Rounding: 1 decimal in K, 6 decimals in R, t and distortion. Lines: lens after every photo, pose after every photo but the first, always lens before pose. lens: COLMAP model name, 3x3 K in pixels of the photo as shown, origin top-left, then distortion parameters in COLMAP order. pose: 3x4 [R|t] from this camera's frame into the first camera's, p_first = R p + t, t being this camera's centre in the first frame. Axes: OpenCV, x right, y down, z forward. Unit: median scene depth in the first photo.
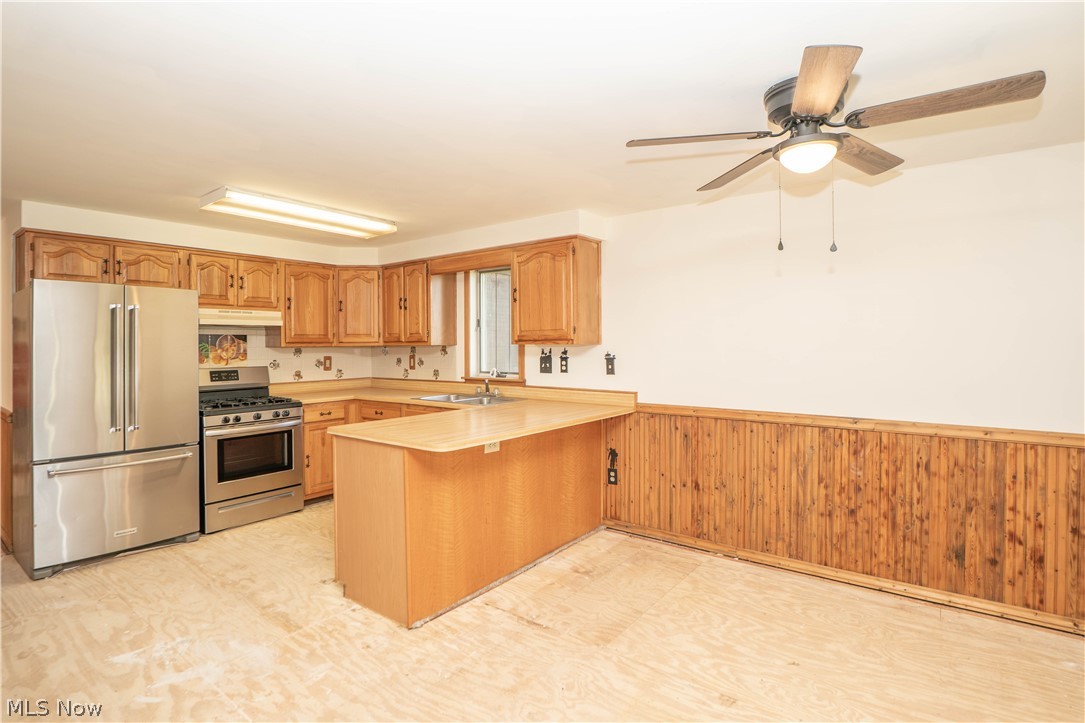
lens RADIAL K [[551.8, 0, 540.3], [0, 551.8, 336.9], [0, 0, 1]] dist [-0.046948, 0.010893]
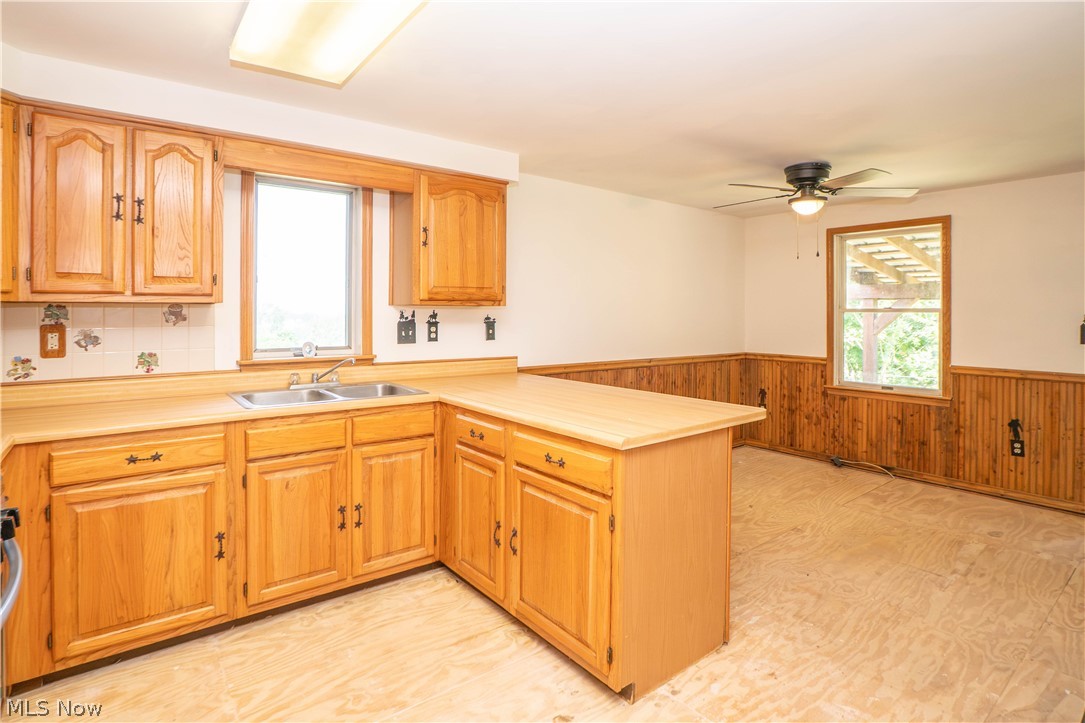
lens RADIAL K [[543.8, 0, 540.9], [0, 543.8, 311.7], [0, 0, 1]] dist [-0.027768, 0.000180]
pose [[0.251285, 0.008025, 0.967880, -0.673606], [-0.017063, 0.999847, -0.003860, 0.022409], [-0.967763, -0.015545, 0.251384, 0.651624]]
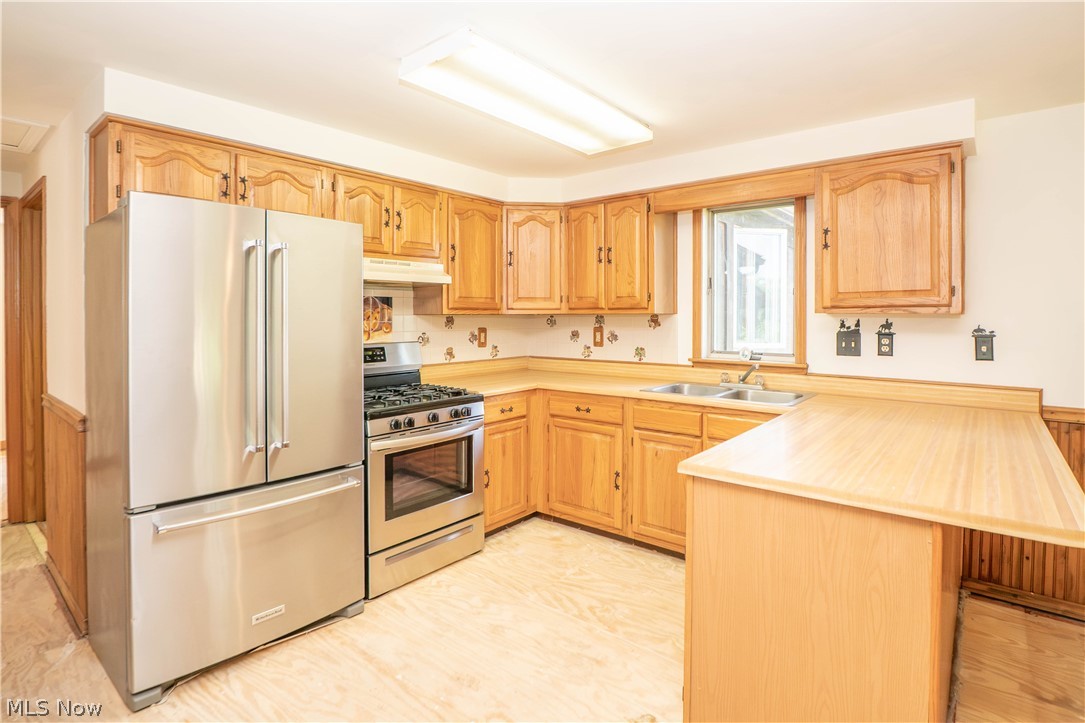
lens RADIAL K [[564.4, 0, 537.2], [0, 564.4, 313.2], [0, 0, 1]] dist [-0.045640, 0.012516]
pose [[0.998956, 0.007809, -0.045011, -0.349044], [-0.007305, 0.999909, 0.011356, 0.008385], [0.045096, -0.011015, 0.998922, 0.305653]]
